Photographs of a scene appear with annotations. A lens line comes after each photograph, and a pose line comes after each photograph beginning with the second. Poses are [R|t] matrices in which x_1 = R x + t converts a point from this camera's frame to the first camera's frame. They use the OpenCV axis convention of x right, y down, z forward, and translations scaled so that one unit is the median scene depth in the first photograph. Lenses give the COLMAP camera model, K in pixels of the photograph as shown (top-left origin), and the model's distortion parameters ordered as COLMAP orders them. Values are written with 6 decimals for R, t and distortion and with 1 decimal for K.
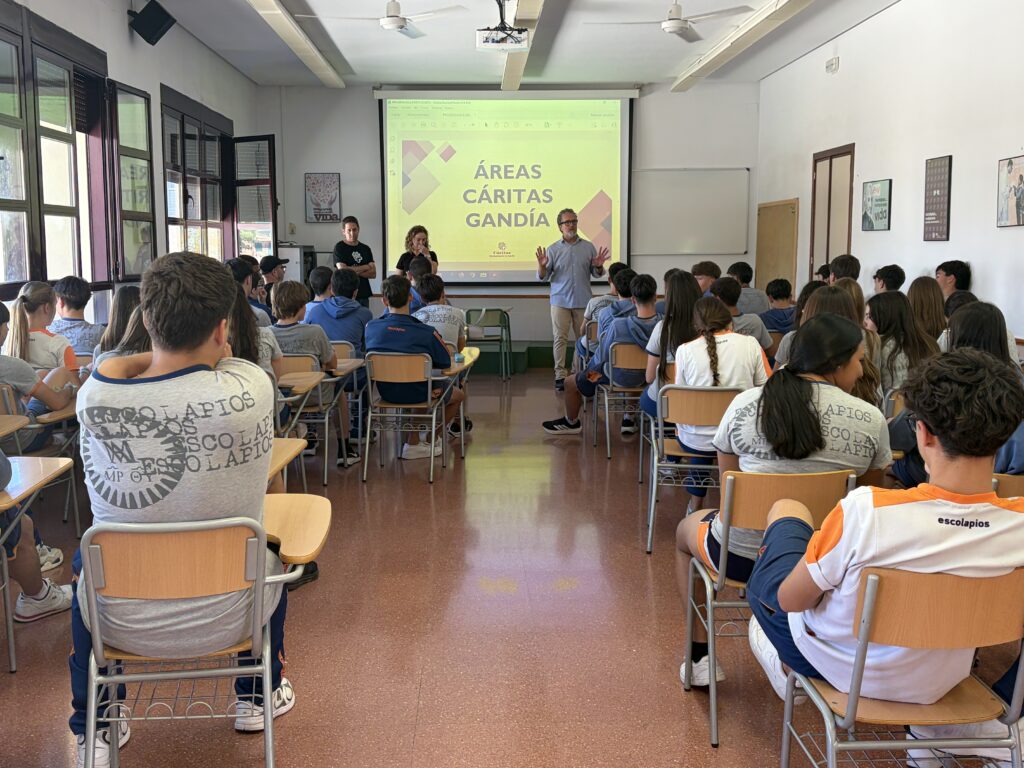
lens RADIAL K [[1136.5, 0, 515.1], [0, 1136.5, 388.7], [0, 0, 1]] dist [0.053919, 0.000000]
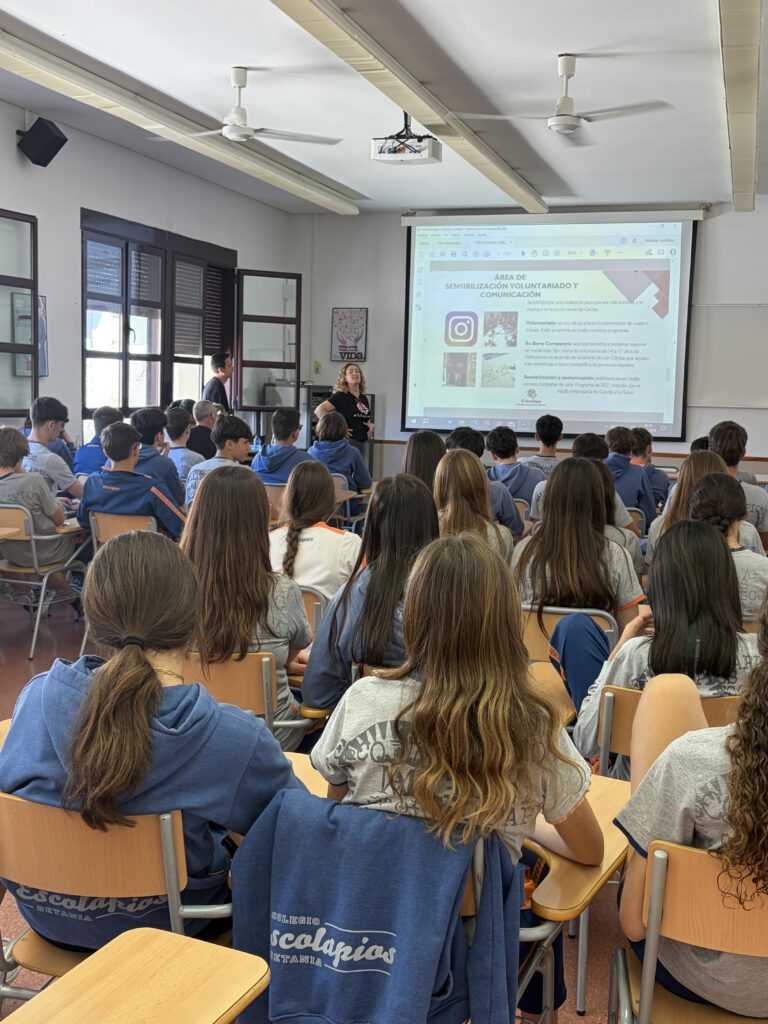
lens RADIAL K [[1214.1, 0, 378.8], [0, 1214.1, 507.0], [0, 0, 1]] dist [0.063134, 0.000000]
pose [[0.960663, 0.050956, -0.273002, 0.134750], [-0.058569, 0.998087, -0.019805, -0.011030], [0.271471, 0.035015, 0.961810, 0.071950]]
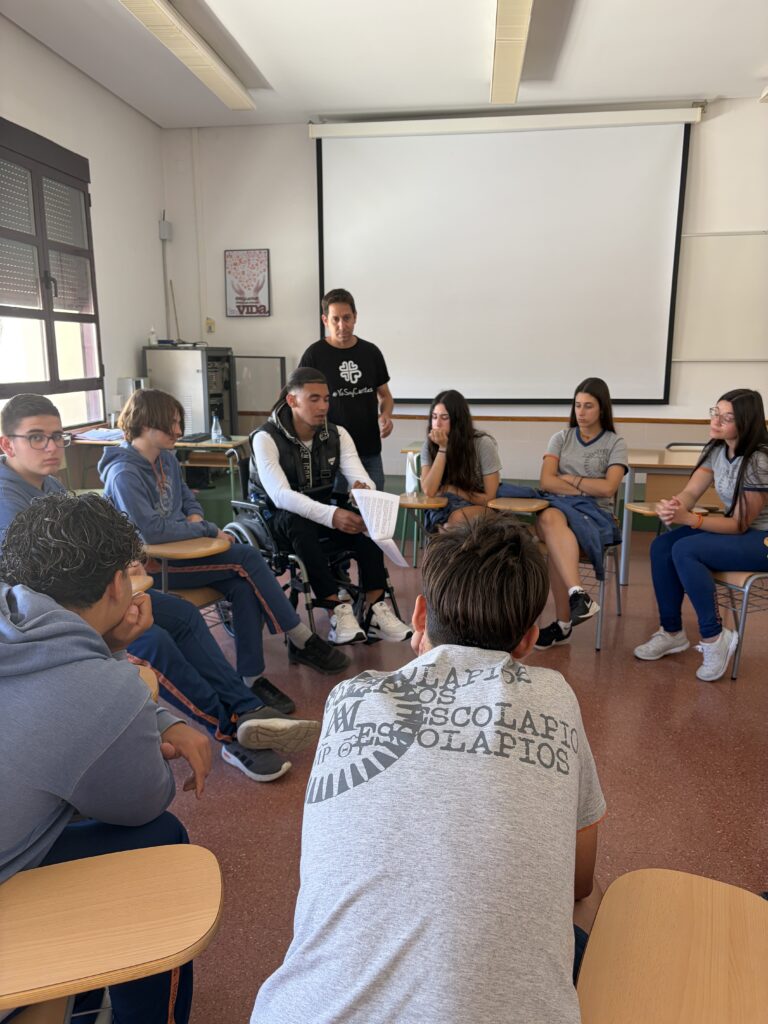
lens RADIAL K [[768.9, 0, 382.2], [0, 768.9, 512.2], [0, 0, 1]] dist [0.005496, 0.007669]
pose [[0.995021, 0.019622, -0.097714, -0.027970], [-0.011148, 0.996187, 0.086531, -0.064070], [0.099039, -0.085011, 0.991446, 0.512189]]
